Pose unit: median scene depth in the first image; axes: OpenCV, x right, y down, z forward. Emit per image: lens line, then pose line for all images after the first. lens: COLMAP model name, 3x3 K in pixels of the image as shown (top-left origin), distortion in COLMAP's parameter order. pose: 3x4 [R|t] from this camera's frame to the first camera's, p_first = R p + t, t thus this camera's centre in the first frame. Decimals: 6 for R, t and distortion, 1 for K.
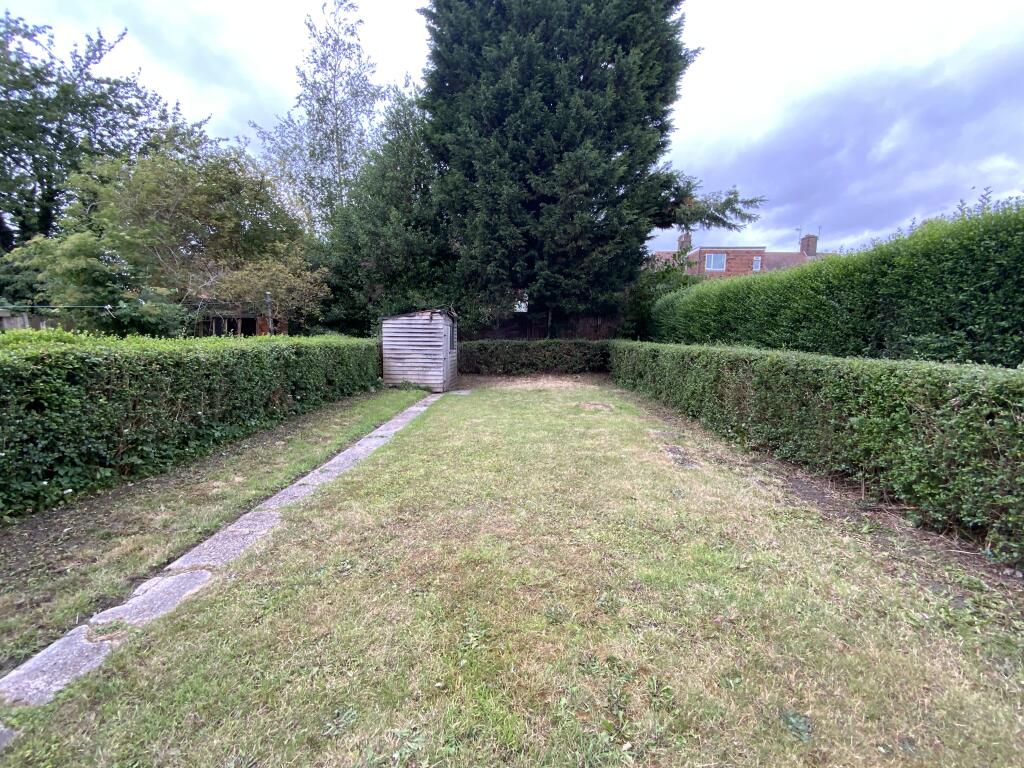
lens RADIAL K [[422.0, 0, 516.6], [0, 422.0, 380.7], [0, 0, 1]] dist [0.048747, -0.028675]
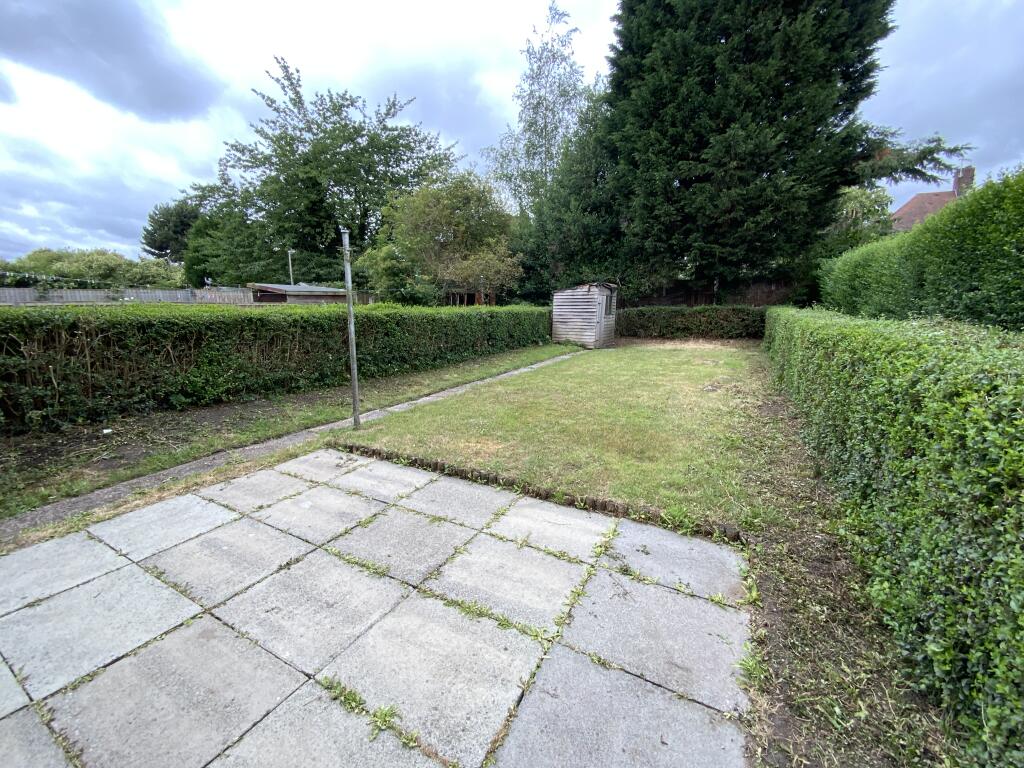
lens RADIAL K [[422.0, 0, 516.6], [0, 422.0, 380.7], [0, 0, 1]] dist [0.048747, -0.028675]
pose [[0.891912, 0.071837, -0.446467, 0.166110], [-0.039004, 0.995843, 0.082314, 0.023716], [0.450524, -0.056002, 0.891006, -0.216140]]
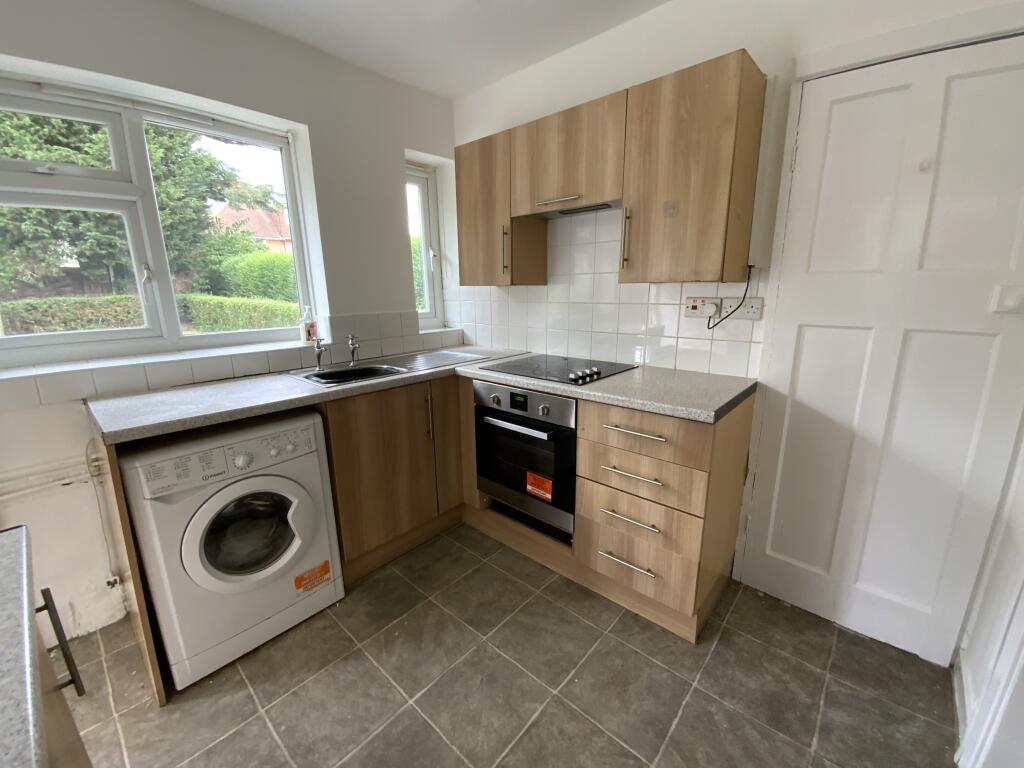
lens RADIAL K [[417.4, 0, 512.0], [0, 417.4, 384.0], [0, 0, 1]] dist [0.012051, -0.011864]
pose [[0.668379, -0.187748, 0.719736, -0.068992], [0.087914, 0.980778, 0.174202, 0.030268], [-0.738607, -0.053159, 0.672037, -0.540382]]
